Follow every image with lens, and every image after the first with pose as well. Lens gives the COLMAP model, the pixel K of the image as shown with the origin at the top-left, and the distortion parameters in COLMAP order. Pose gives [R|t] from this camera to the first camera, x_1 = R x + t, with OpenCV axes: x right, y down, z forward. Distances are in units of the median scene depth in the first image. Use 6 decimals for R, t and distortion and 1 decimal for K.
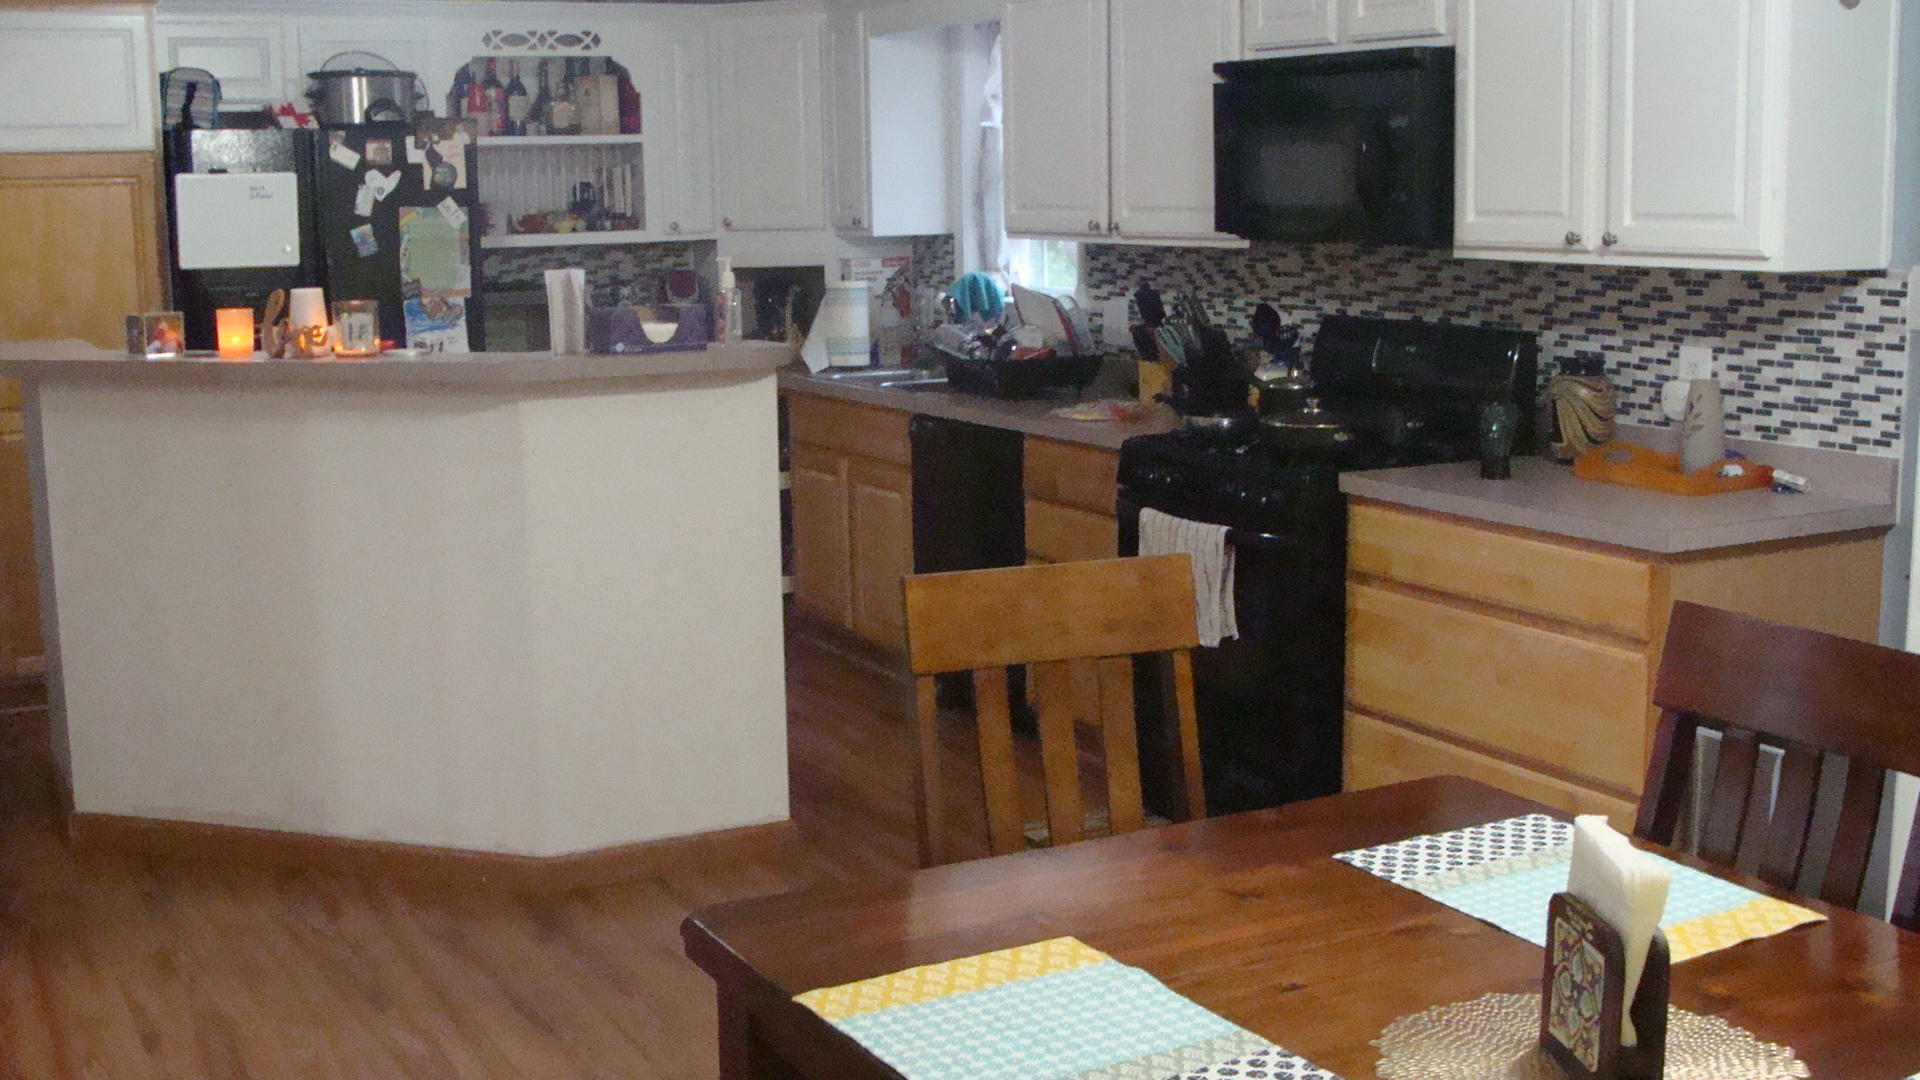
lens RADIAL K [[2154.2, 0, 960.3], [0, 2154.2, 514.7], [0, 0, 1]] dist [-0.216051, 0.315577]
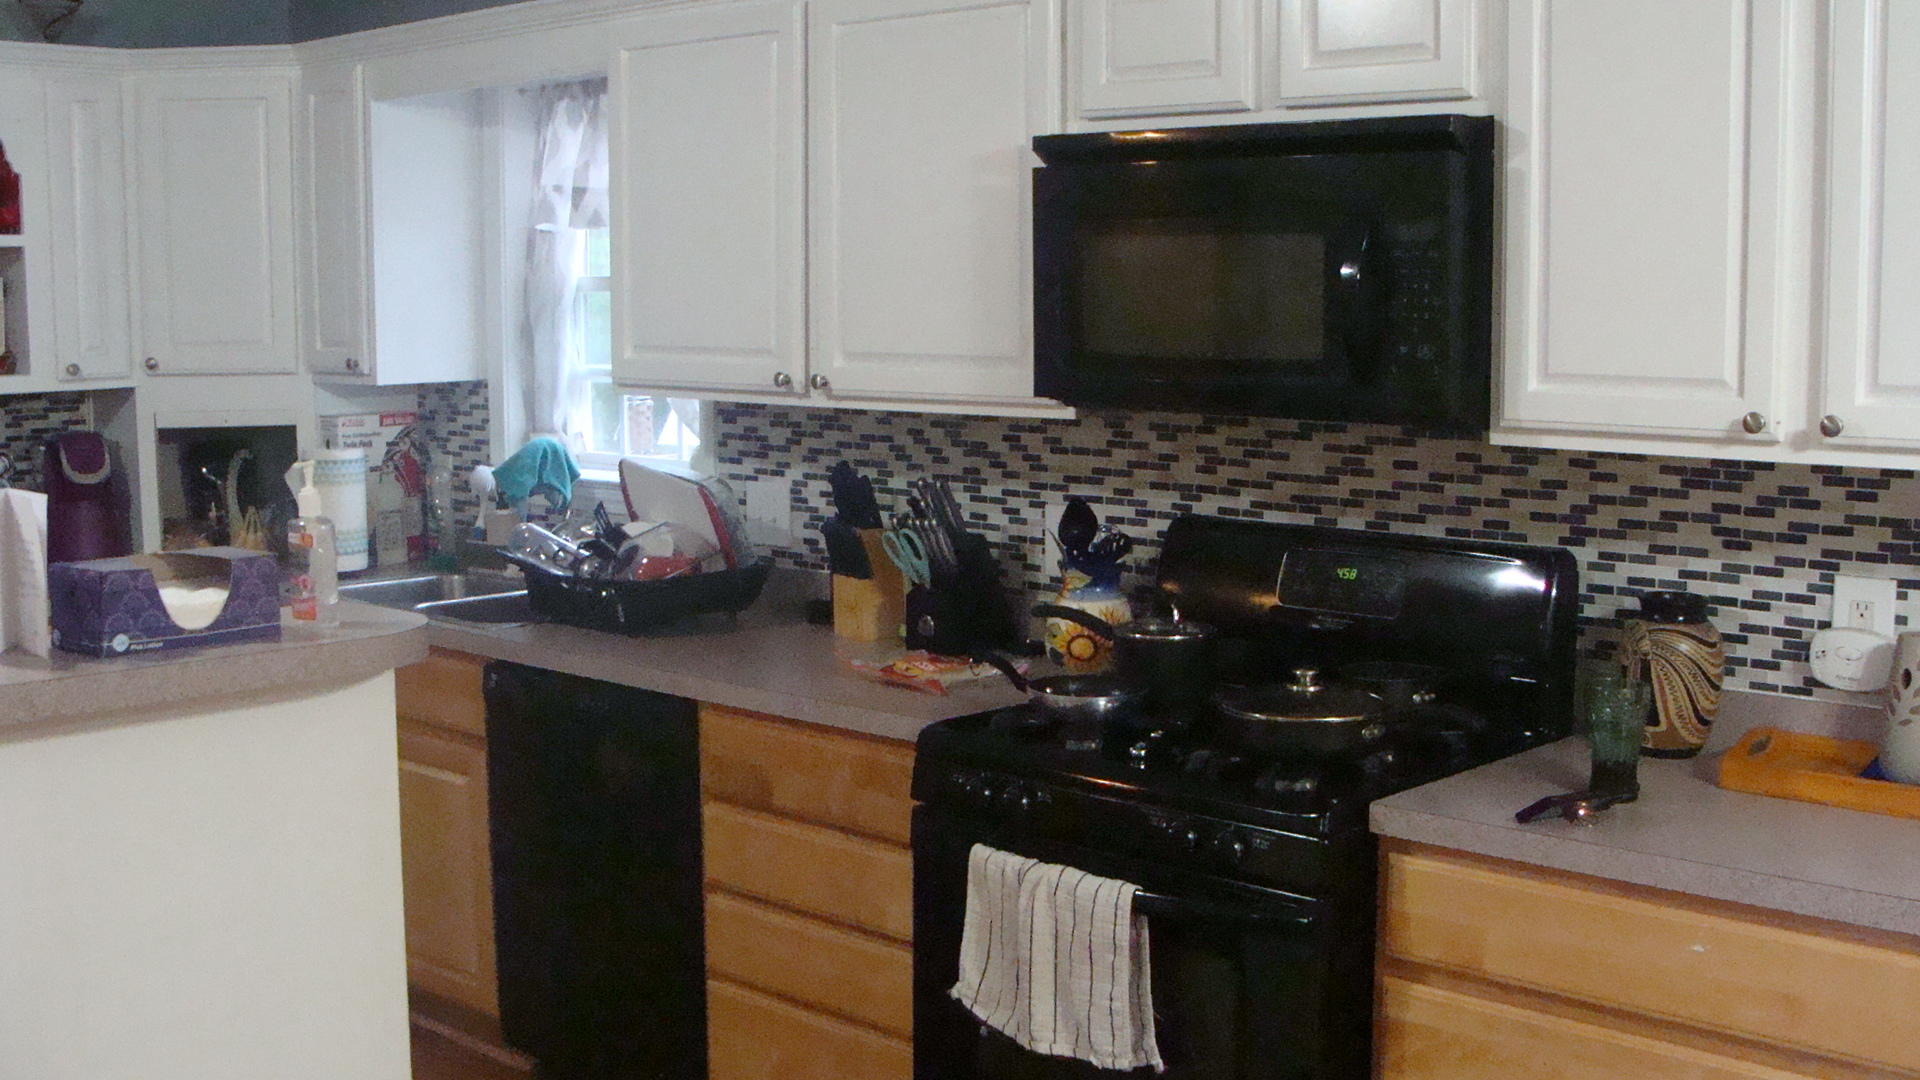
lens RADIAL K [[2154.2, 0, 960.3], [0, 2154.2, 514.7], [0, 0, 1]] dist [-0.216051, 0.315577]
pose [[0.948324, -0.021654, 0.316565, -0.109035], [0.037351, 0.998351, -0.043601, -0.068731], [-0.315099, 0.053171, 0.947568, 0.391061]]
